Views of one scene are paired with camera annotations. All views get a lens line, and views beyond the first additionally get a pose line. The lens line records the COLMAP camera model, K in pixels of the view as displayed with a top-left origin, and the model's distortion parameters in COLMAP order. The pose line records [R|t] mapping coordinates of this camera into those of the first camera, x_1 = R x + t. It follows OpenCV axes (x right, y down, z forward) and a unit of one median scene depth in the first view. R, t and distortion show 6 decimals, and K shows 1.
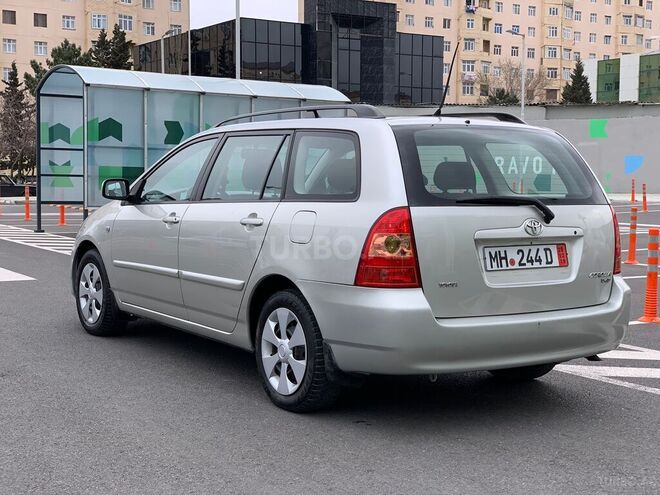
lens RADIAL K [[979.4, 0, 327.5], [0, 979.4, 245.8], [0, 0, 1]] dist [0.142283, -0.556973]
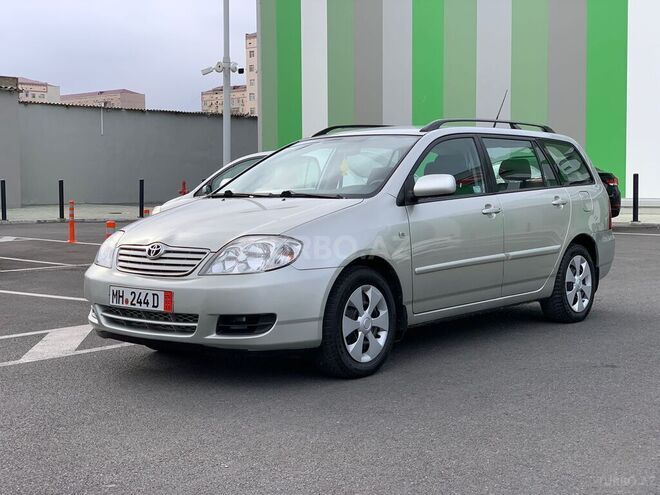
lens RADIAL K [[979.4, 0, 327.5], [0, 979.4, 245.8], [0, 0, 1]] dist [0.142283, -0.556973]
pose [[-0.285938, -0.066441, 0.955942, -1.331379], [0.080850, 0.992363, 0.093156, -0.120443], [-0.954831, 0.103925, -0.278383, 1.709316]]
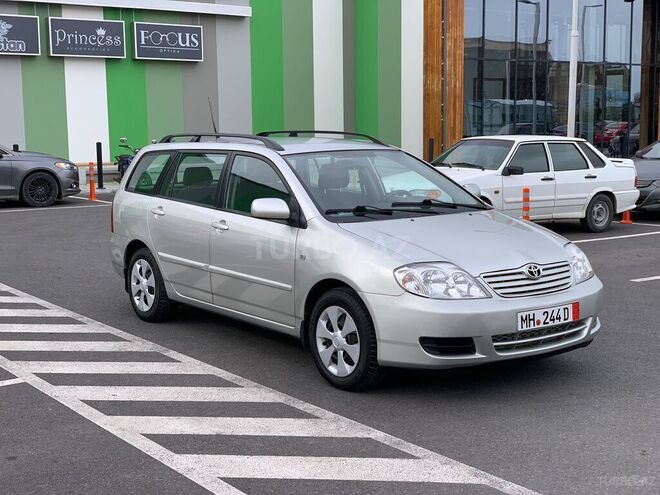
lens RADIAL K [[979.4, 0, 327.5], [0, 979.4, 245.8], [0, 0, 1]] dist [0.142283, -0.556973]
pose [[-0.998624, 0.010366, -0.051402, 0.015347], [-0.000127, 0.979783, 0.200063, -0.285657], [0.052437, 0.199795, -0.978434, 2.674657]]
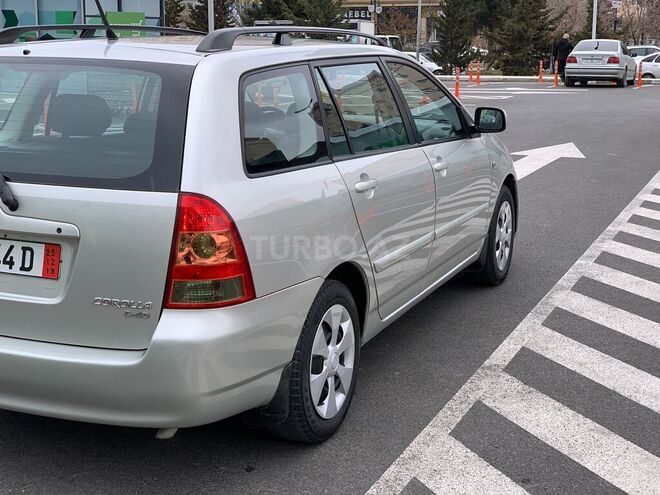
lens RADIAL K [[979.4, 0, 327.5], [0, 979.4, 245.8], [0, 0, 1]] dist [0.142283, -0.556973]
pose [[0.541013, 0.168100, -0.824043, 0.809920], [-0.062067, 0.985129, 0.160211, -0.108224], [0.838721, -0.035531, 0.543402, 0.738479]]
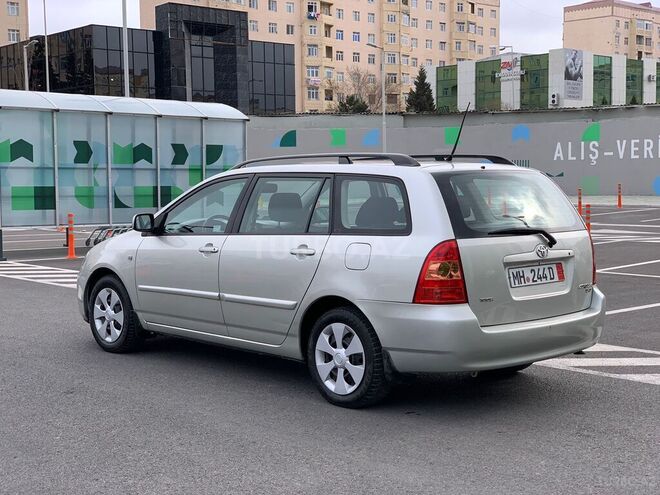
lens RADIAL K [[979.4, 0, 327.5], [0, 979.4, 245.8], [0, 0, 1]] dist [0.142283, -0.556973]
pose [[0.986784, -0.030368, 0.159173, -0.236390], [0.030785, 0.999526, -0.000156, -0.030557], [-0.159093, 0.005054, 0.987251, -0.183986]]
